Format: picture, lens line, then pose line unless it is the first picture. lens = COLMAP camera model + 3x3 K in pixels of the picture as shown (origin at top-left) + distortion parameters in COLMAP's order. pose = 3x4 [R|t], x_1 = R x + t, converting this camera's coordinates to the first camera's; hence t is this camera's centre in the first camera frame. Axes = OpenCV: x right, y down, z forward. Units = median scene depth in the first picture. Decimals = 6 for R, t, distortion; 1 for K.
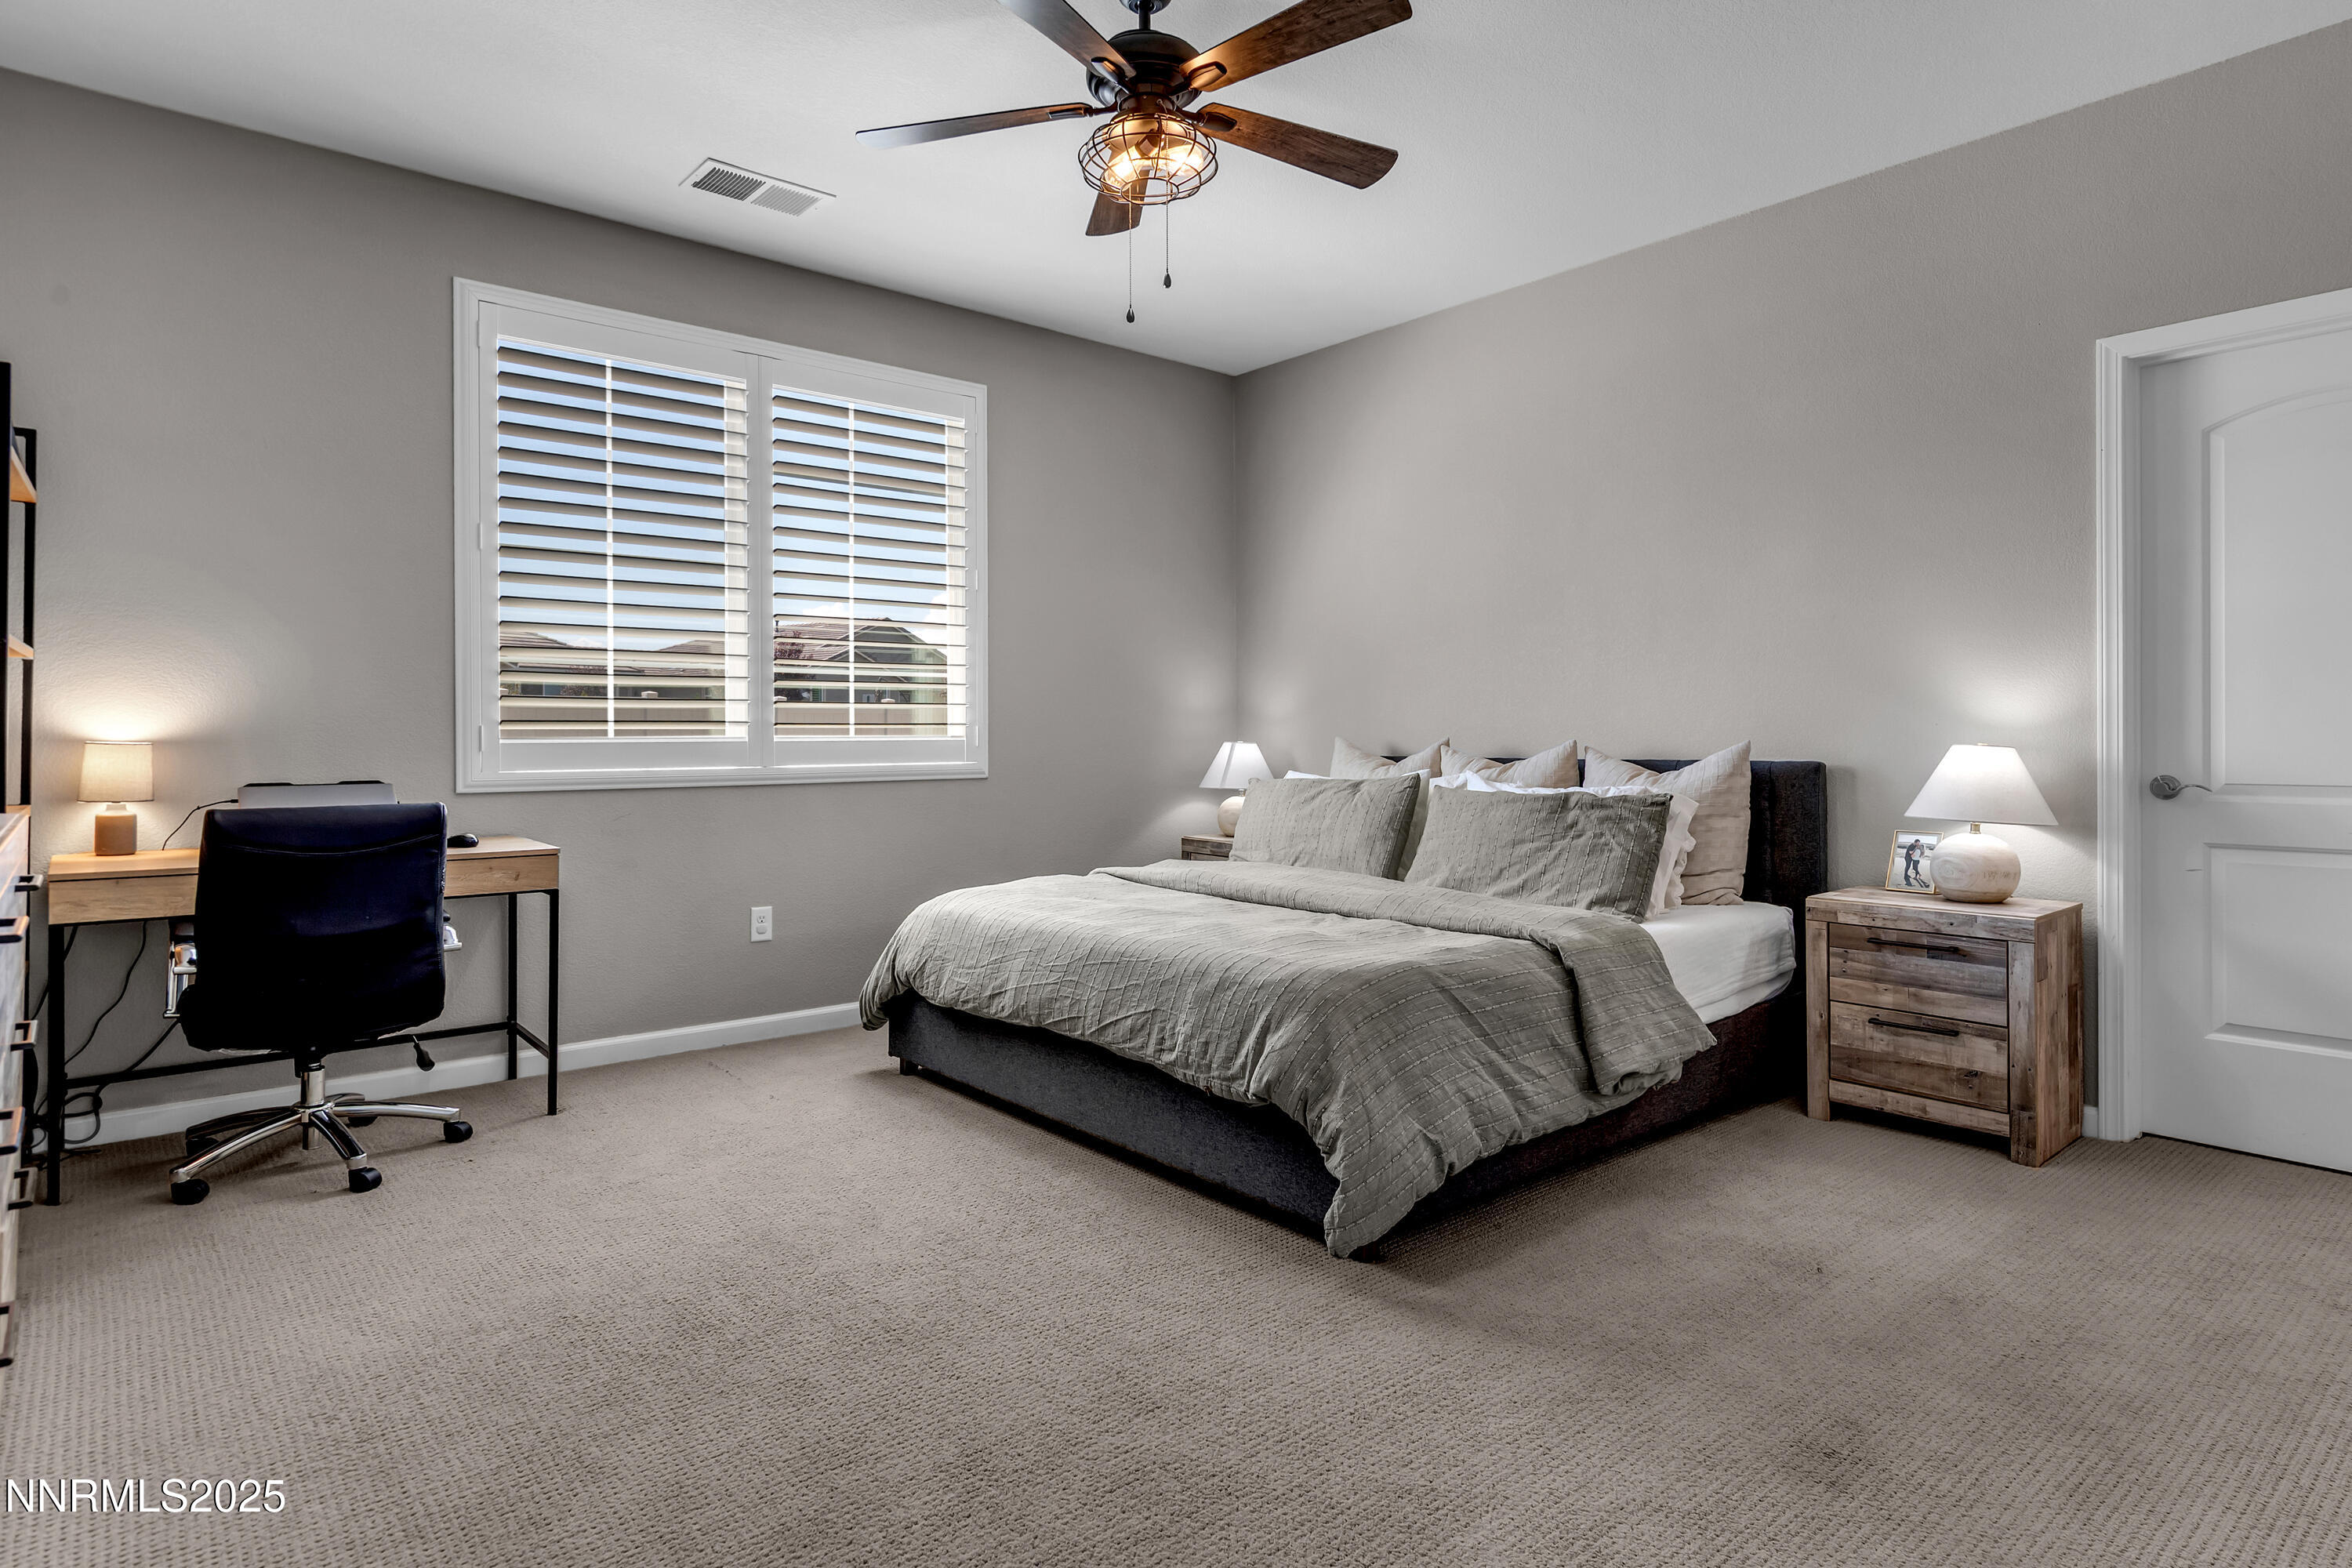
lens RADIAL K [[1249.2, 0, 1174.0], [0, 1249.2, 759.9], [0, 0, 1]] dist [-0.000644, 0.000438]
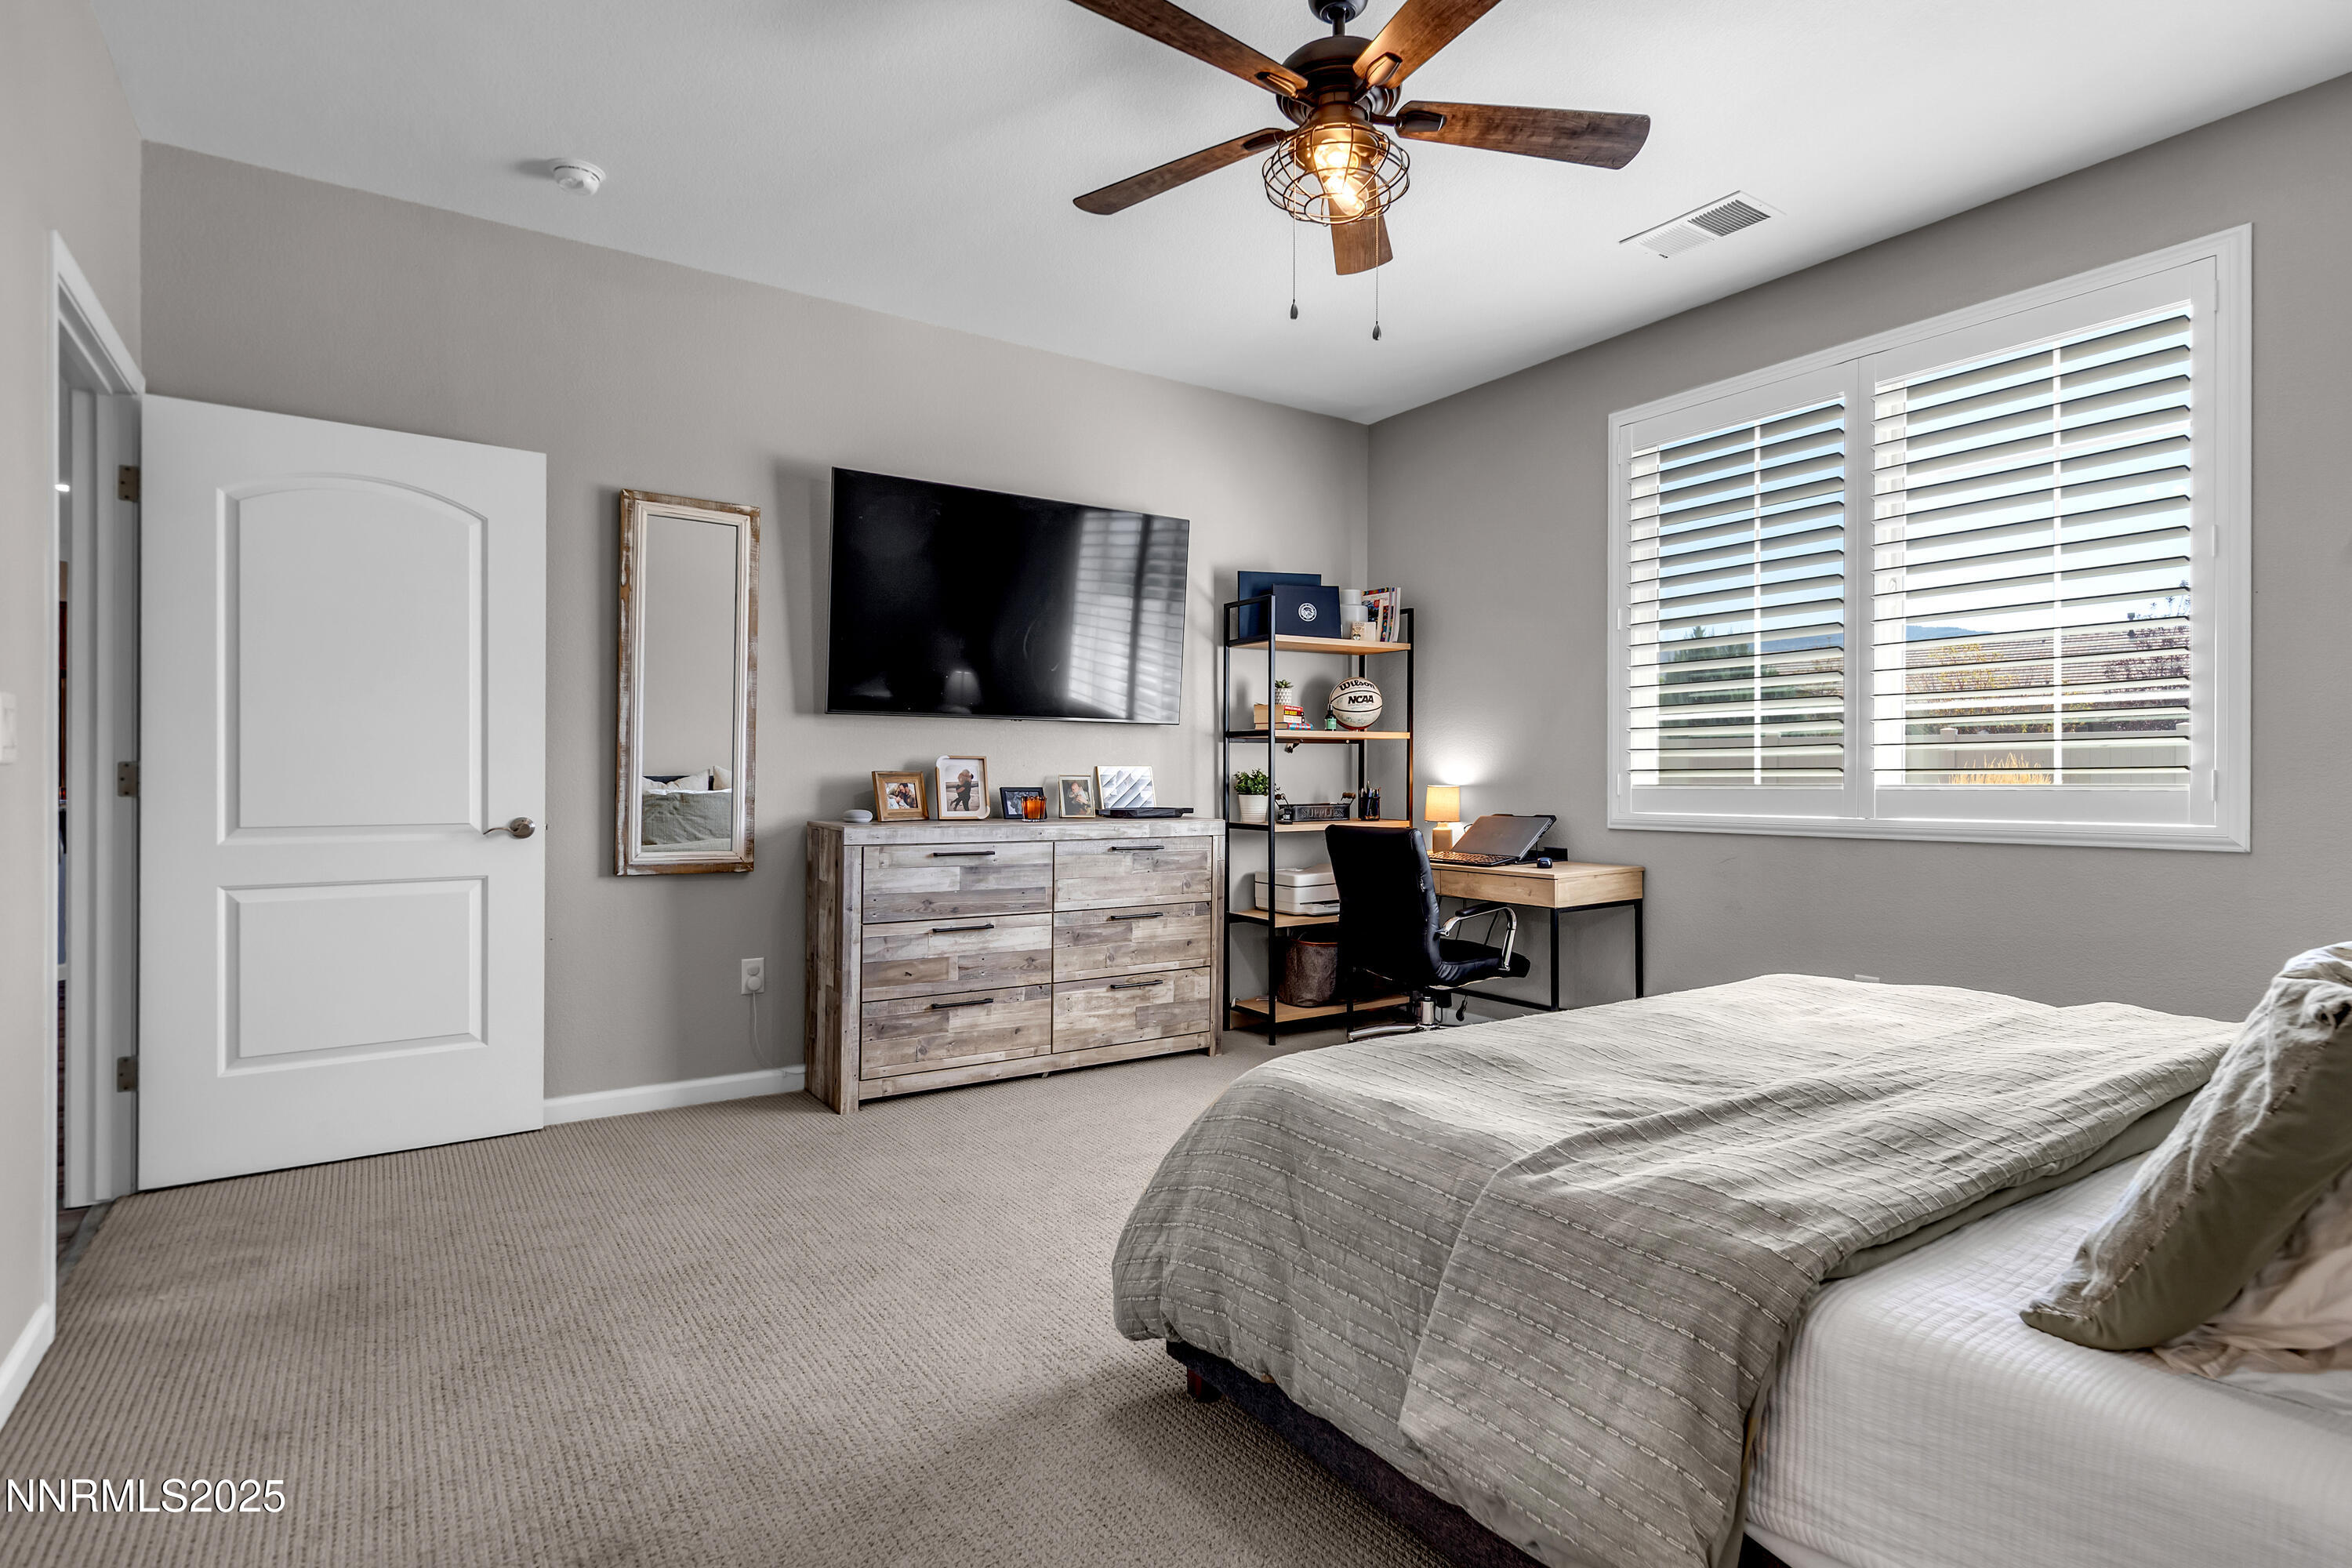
lens RADIAL K [[1191.0, 0, 1192.8], [0, 1191.0, 782.9], [0, 0, 1]] dist [0.010822, -0.002443]
pose [[-0.097984, 0.009000, -0.995147, 0.578323], [-0.016412, 0.999809, 0.010658, -0.022233], [0.995053, 0.017376, -0.097818, 0.631585]]
